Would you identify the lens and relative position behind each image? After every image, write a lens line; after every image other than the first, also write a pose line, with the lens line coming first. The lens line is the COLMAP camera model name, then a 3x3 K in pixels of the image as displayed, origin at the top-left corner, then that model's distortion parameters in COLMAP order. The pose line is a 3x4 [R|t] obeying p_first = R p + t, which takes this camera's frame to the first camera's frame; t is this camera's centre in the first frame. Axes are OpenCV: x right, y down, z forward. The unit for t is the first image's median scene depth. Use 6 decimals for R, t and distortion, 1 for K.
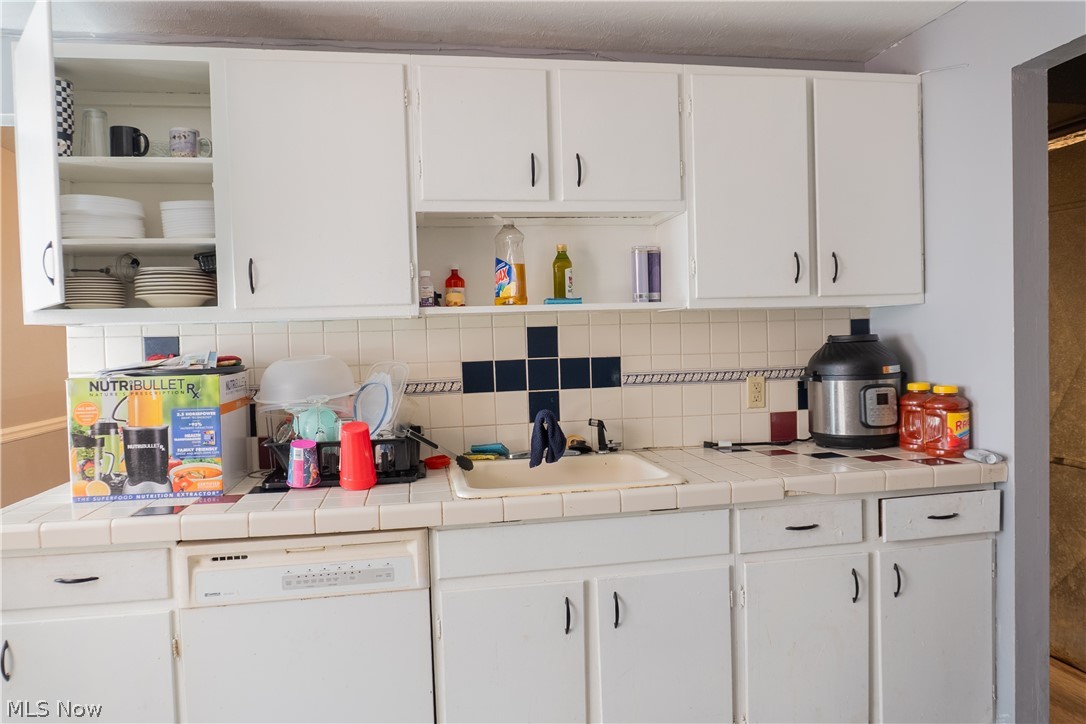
lens RADIAL K [[733.2, 0, 543.0], [0, 733.2, 362.0], [0, 0, 1]] dist [-0.018041, -0.000927]
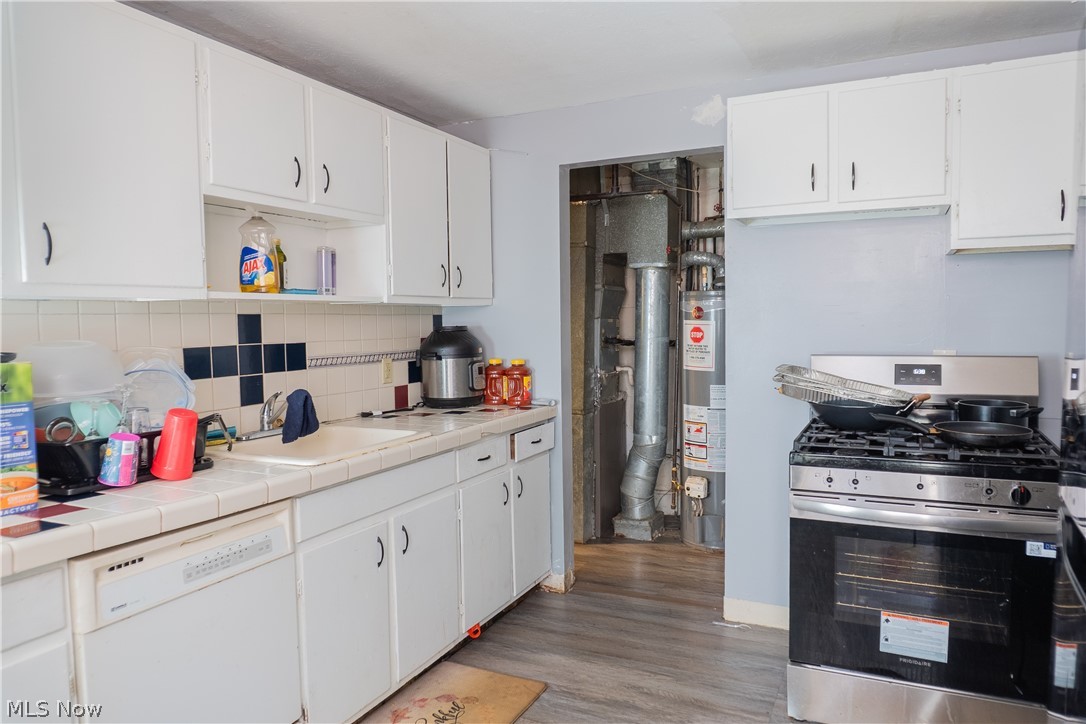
lens RADIAL K [[733.2, 0, 543.0], [0, 733.2, 362.0], [0, 0, 1]] dist [-0.018041, -0.000927]
pose [[0.587986, -0.025443, 0.808471, -0.739498], [0.023779, 0.999617, 0.014164, 0.019005], [-0.808522, 0.010897, 0.588365, 0.055771]]
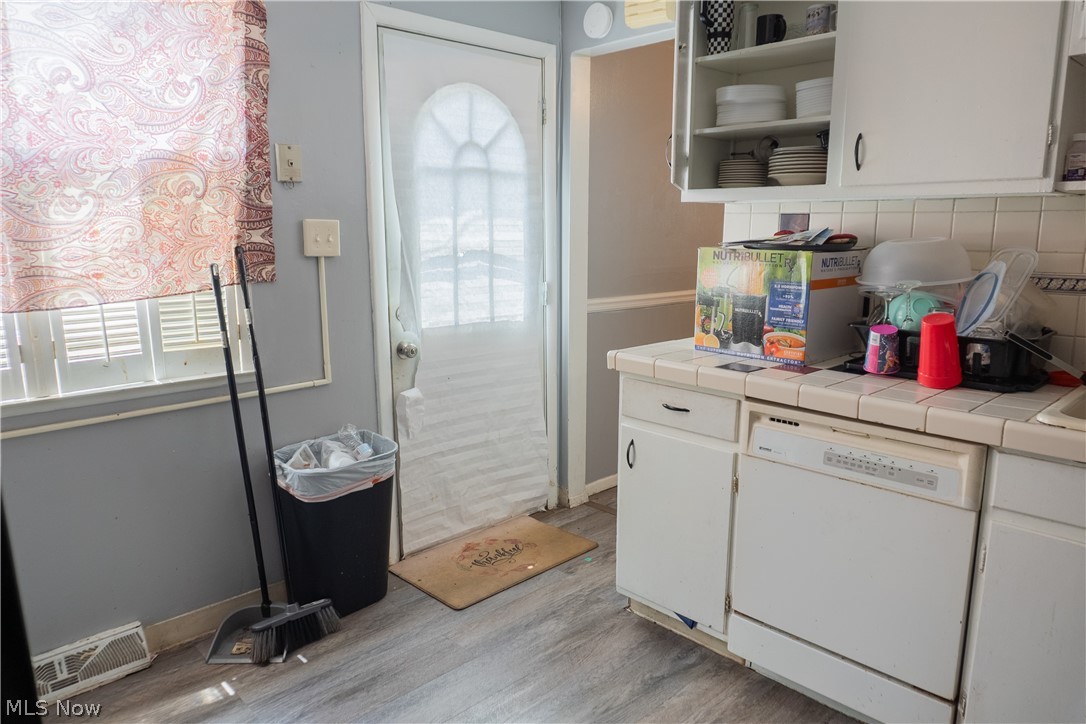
lens RADIAL K [[733.2, 0, 543.0], [0, 733.2, 362.0], [0, 0, 1]] dist [-0.018041, -0.000927]
pose [[0.549046, 0.179154, -0.816365, 0.217478], [-0.041642, 0.981407, 0.187367, -0.007293], [0.834754, -0.068878, 0.546298, 0.095844]]
